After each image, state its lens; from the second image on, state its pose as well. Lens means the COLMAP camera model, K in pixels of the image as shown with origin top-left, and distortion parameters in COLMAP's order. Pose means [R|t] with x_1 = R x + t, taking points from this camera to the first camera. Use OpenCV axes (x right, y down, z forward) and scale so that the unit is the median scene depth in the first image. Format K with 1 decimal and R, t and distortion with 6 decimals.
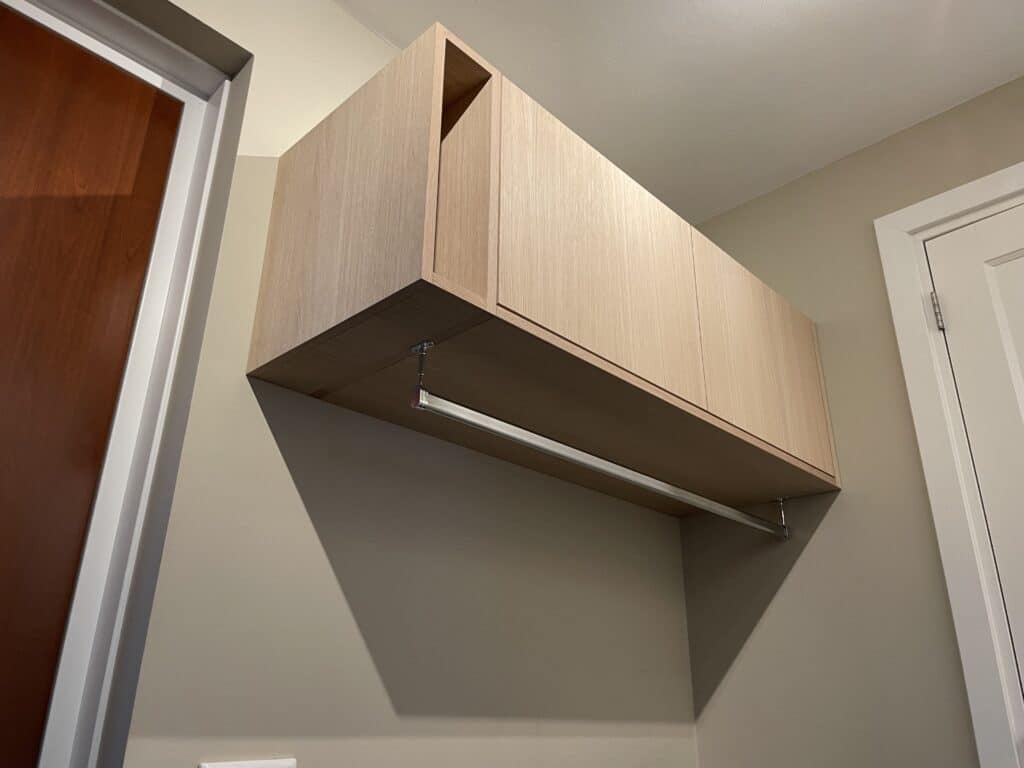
lens RADIAL K [[777.8, 0, 506.4], [0, 777.8, 379.4], [0, 0, 1]] dist [0.082901, -0.118689]
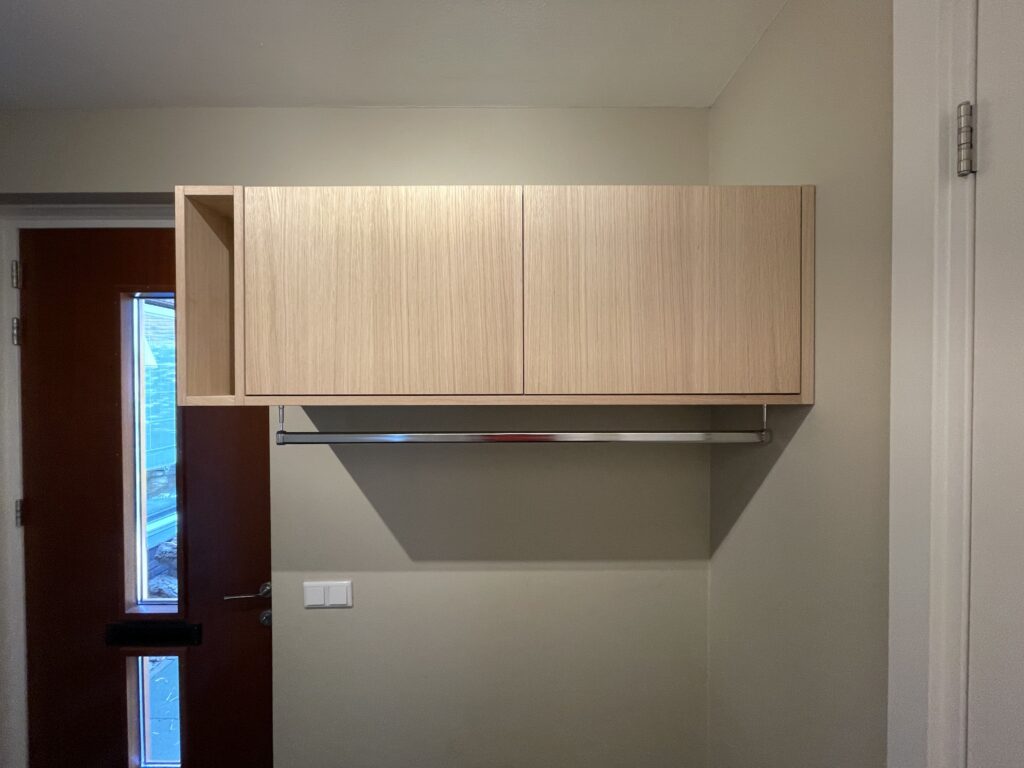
lens RADIAL K [[414.7, 0, 512.0], [0, 414.7, 384.0], [0, 0, 1]] dist [0.000919, 0.000122]
pose [[0.695012, -0.011068, -0.718913, 0.534812], [0.299898, 0.913213, 0.275868, -0.109188], [0.653467, -0.407332, 0.638013, 0.512905]]
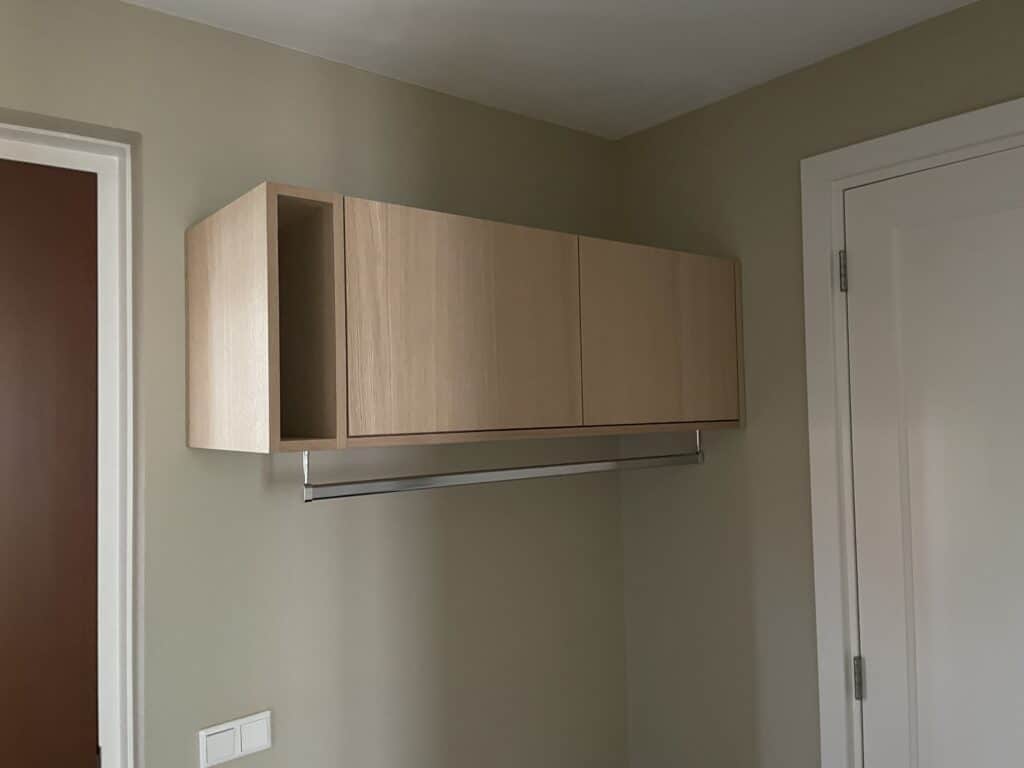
lens RADIAL K [[777.8, 0, 506.4], [0, 777.8, 379.4], [0, 0, 1]] dist [0.082901, -0.118689]
pose [[0.990421, -0.040456, -0.132018, 0.243833], [0.086250, 0.927898, 0.362719, -0.368972], [0.107826, -0.370632, 0.922500, -0.045799]]
